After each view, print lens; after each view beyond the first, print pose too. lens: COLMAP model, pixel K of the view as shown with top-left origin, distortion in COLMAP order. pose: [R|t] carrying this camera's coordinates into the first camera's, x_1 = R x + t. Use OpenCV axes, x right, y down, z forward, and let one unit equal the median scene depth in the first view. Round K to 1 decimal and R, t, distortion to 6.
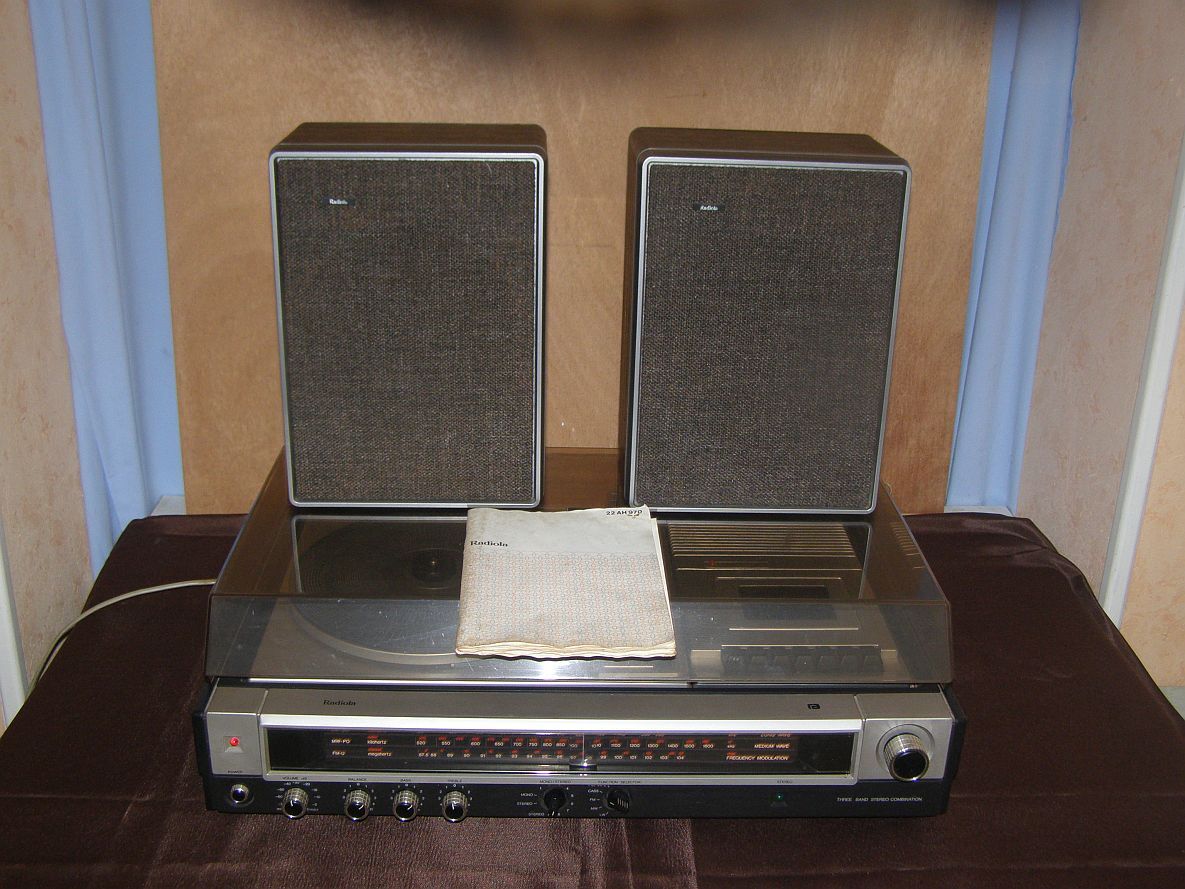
lens RADIAL K [[1297.8, 0, 588.4], [0, 1297.8, 445.4], [0, 0, 1]] dist [-0.086822, 0.000000]
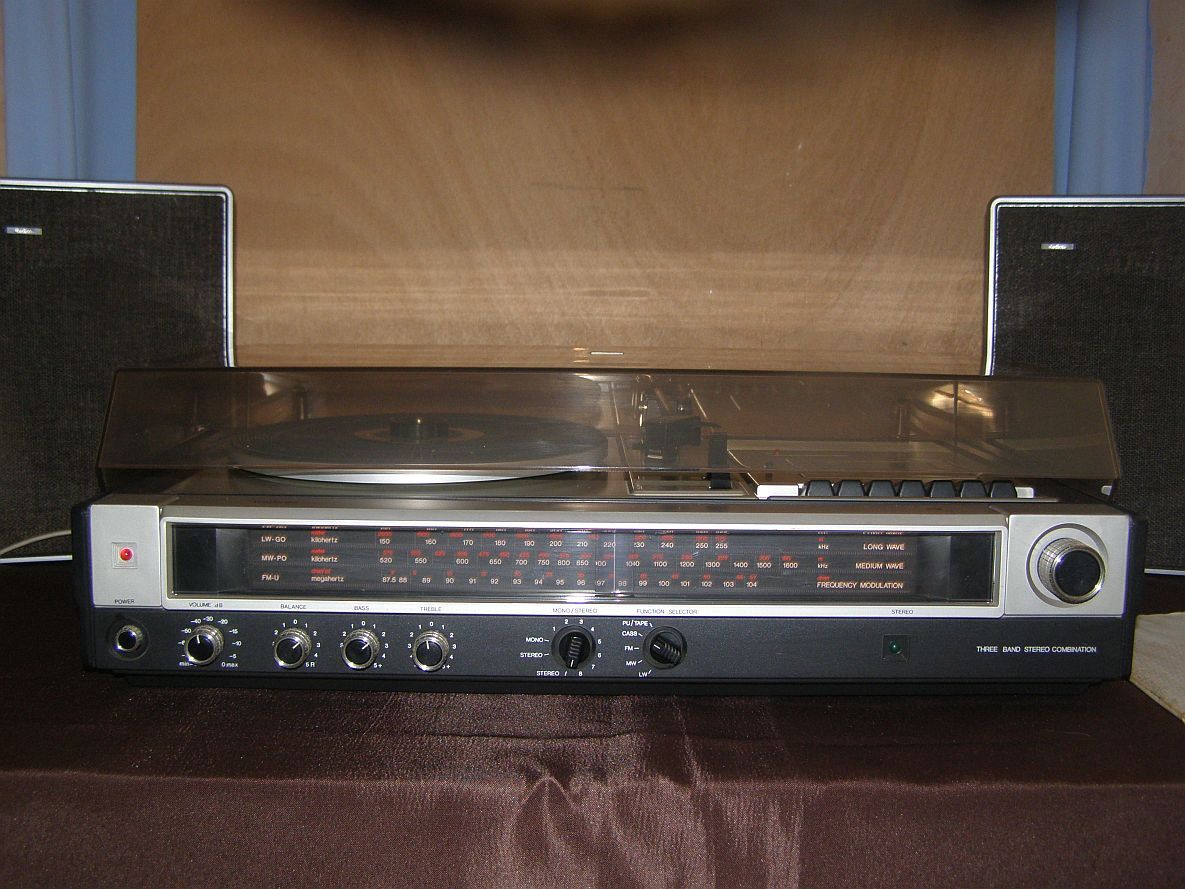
lens RADIAL K [[1297.8, 0, 592.6], [0, 1297.8, 446.1], [0, 0, 1]] dist [-0.086822, 0.000000]
pose [[0.999835, -0.008927, -0.015840, -0.003991], [0.004427, 0.964476, -0.264132, 0.352615], [0.017635, 0.264018, 0.964357, 0.290549]]
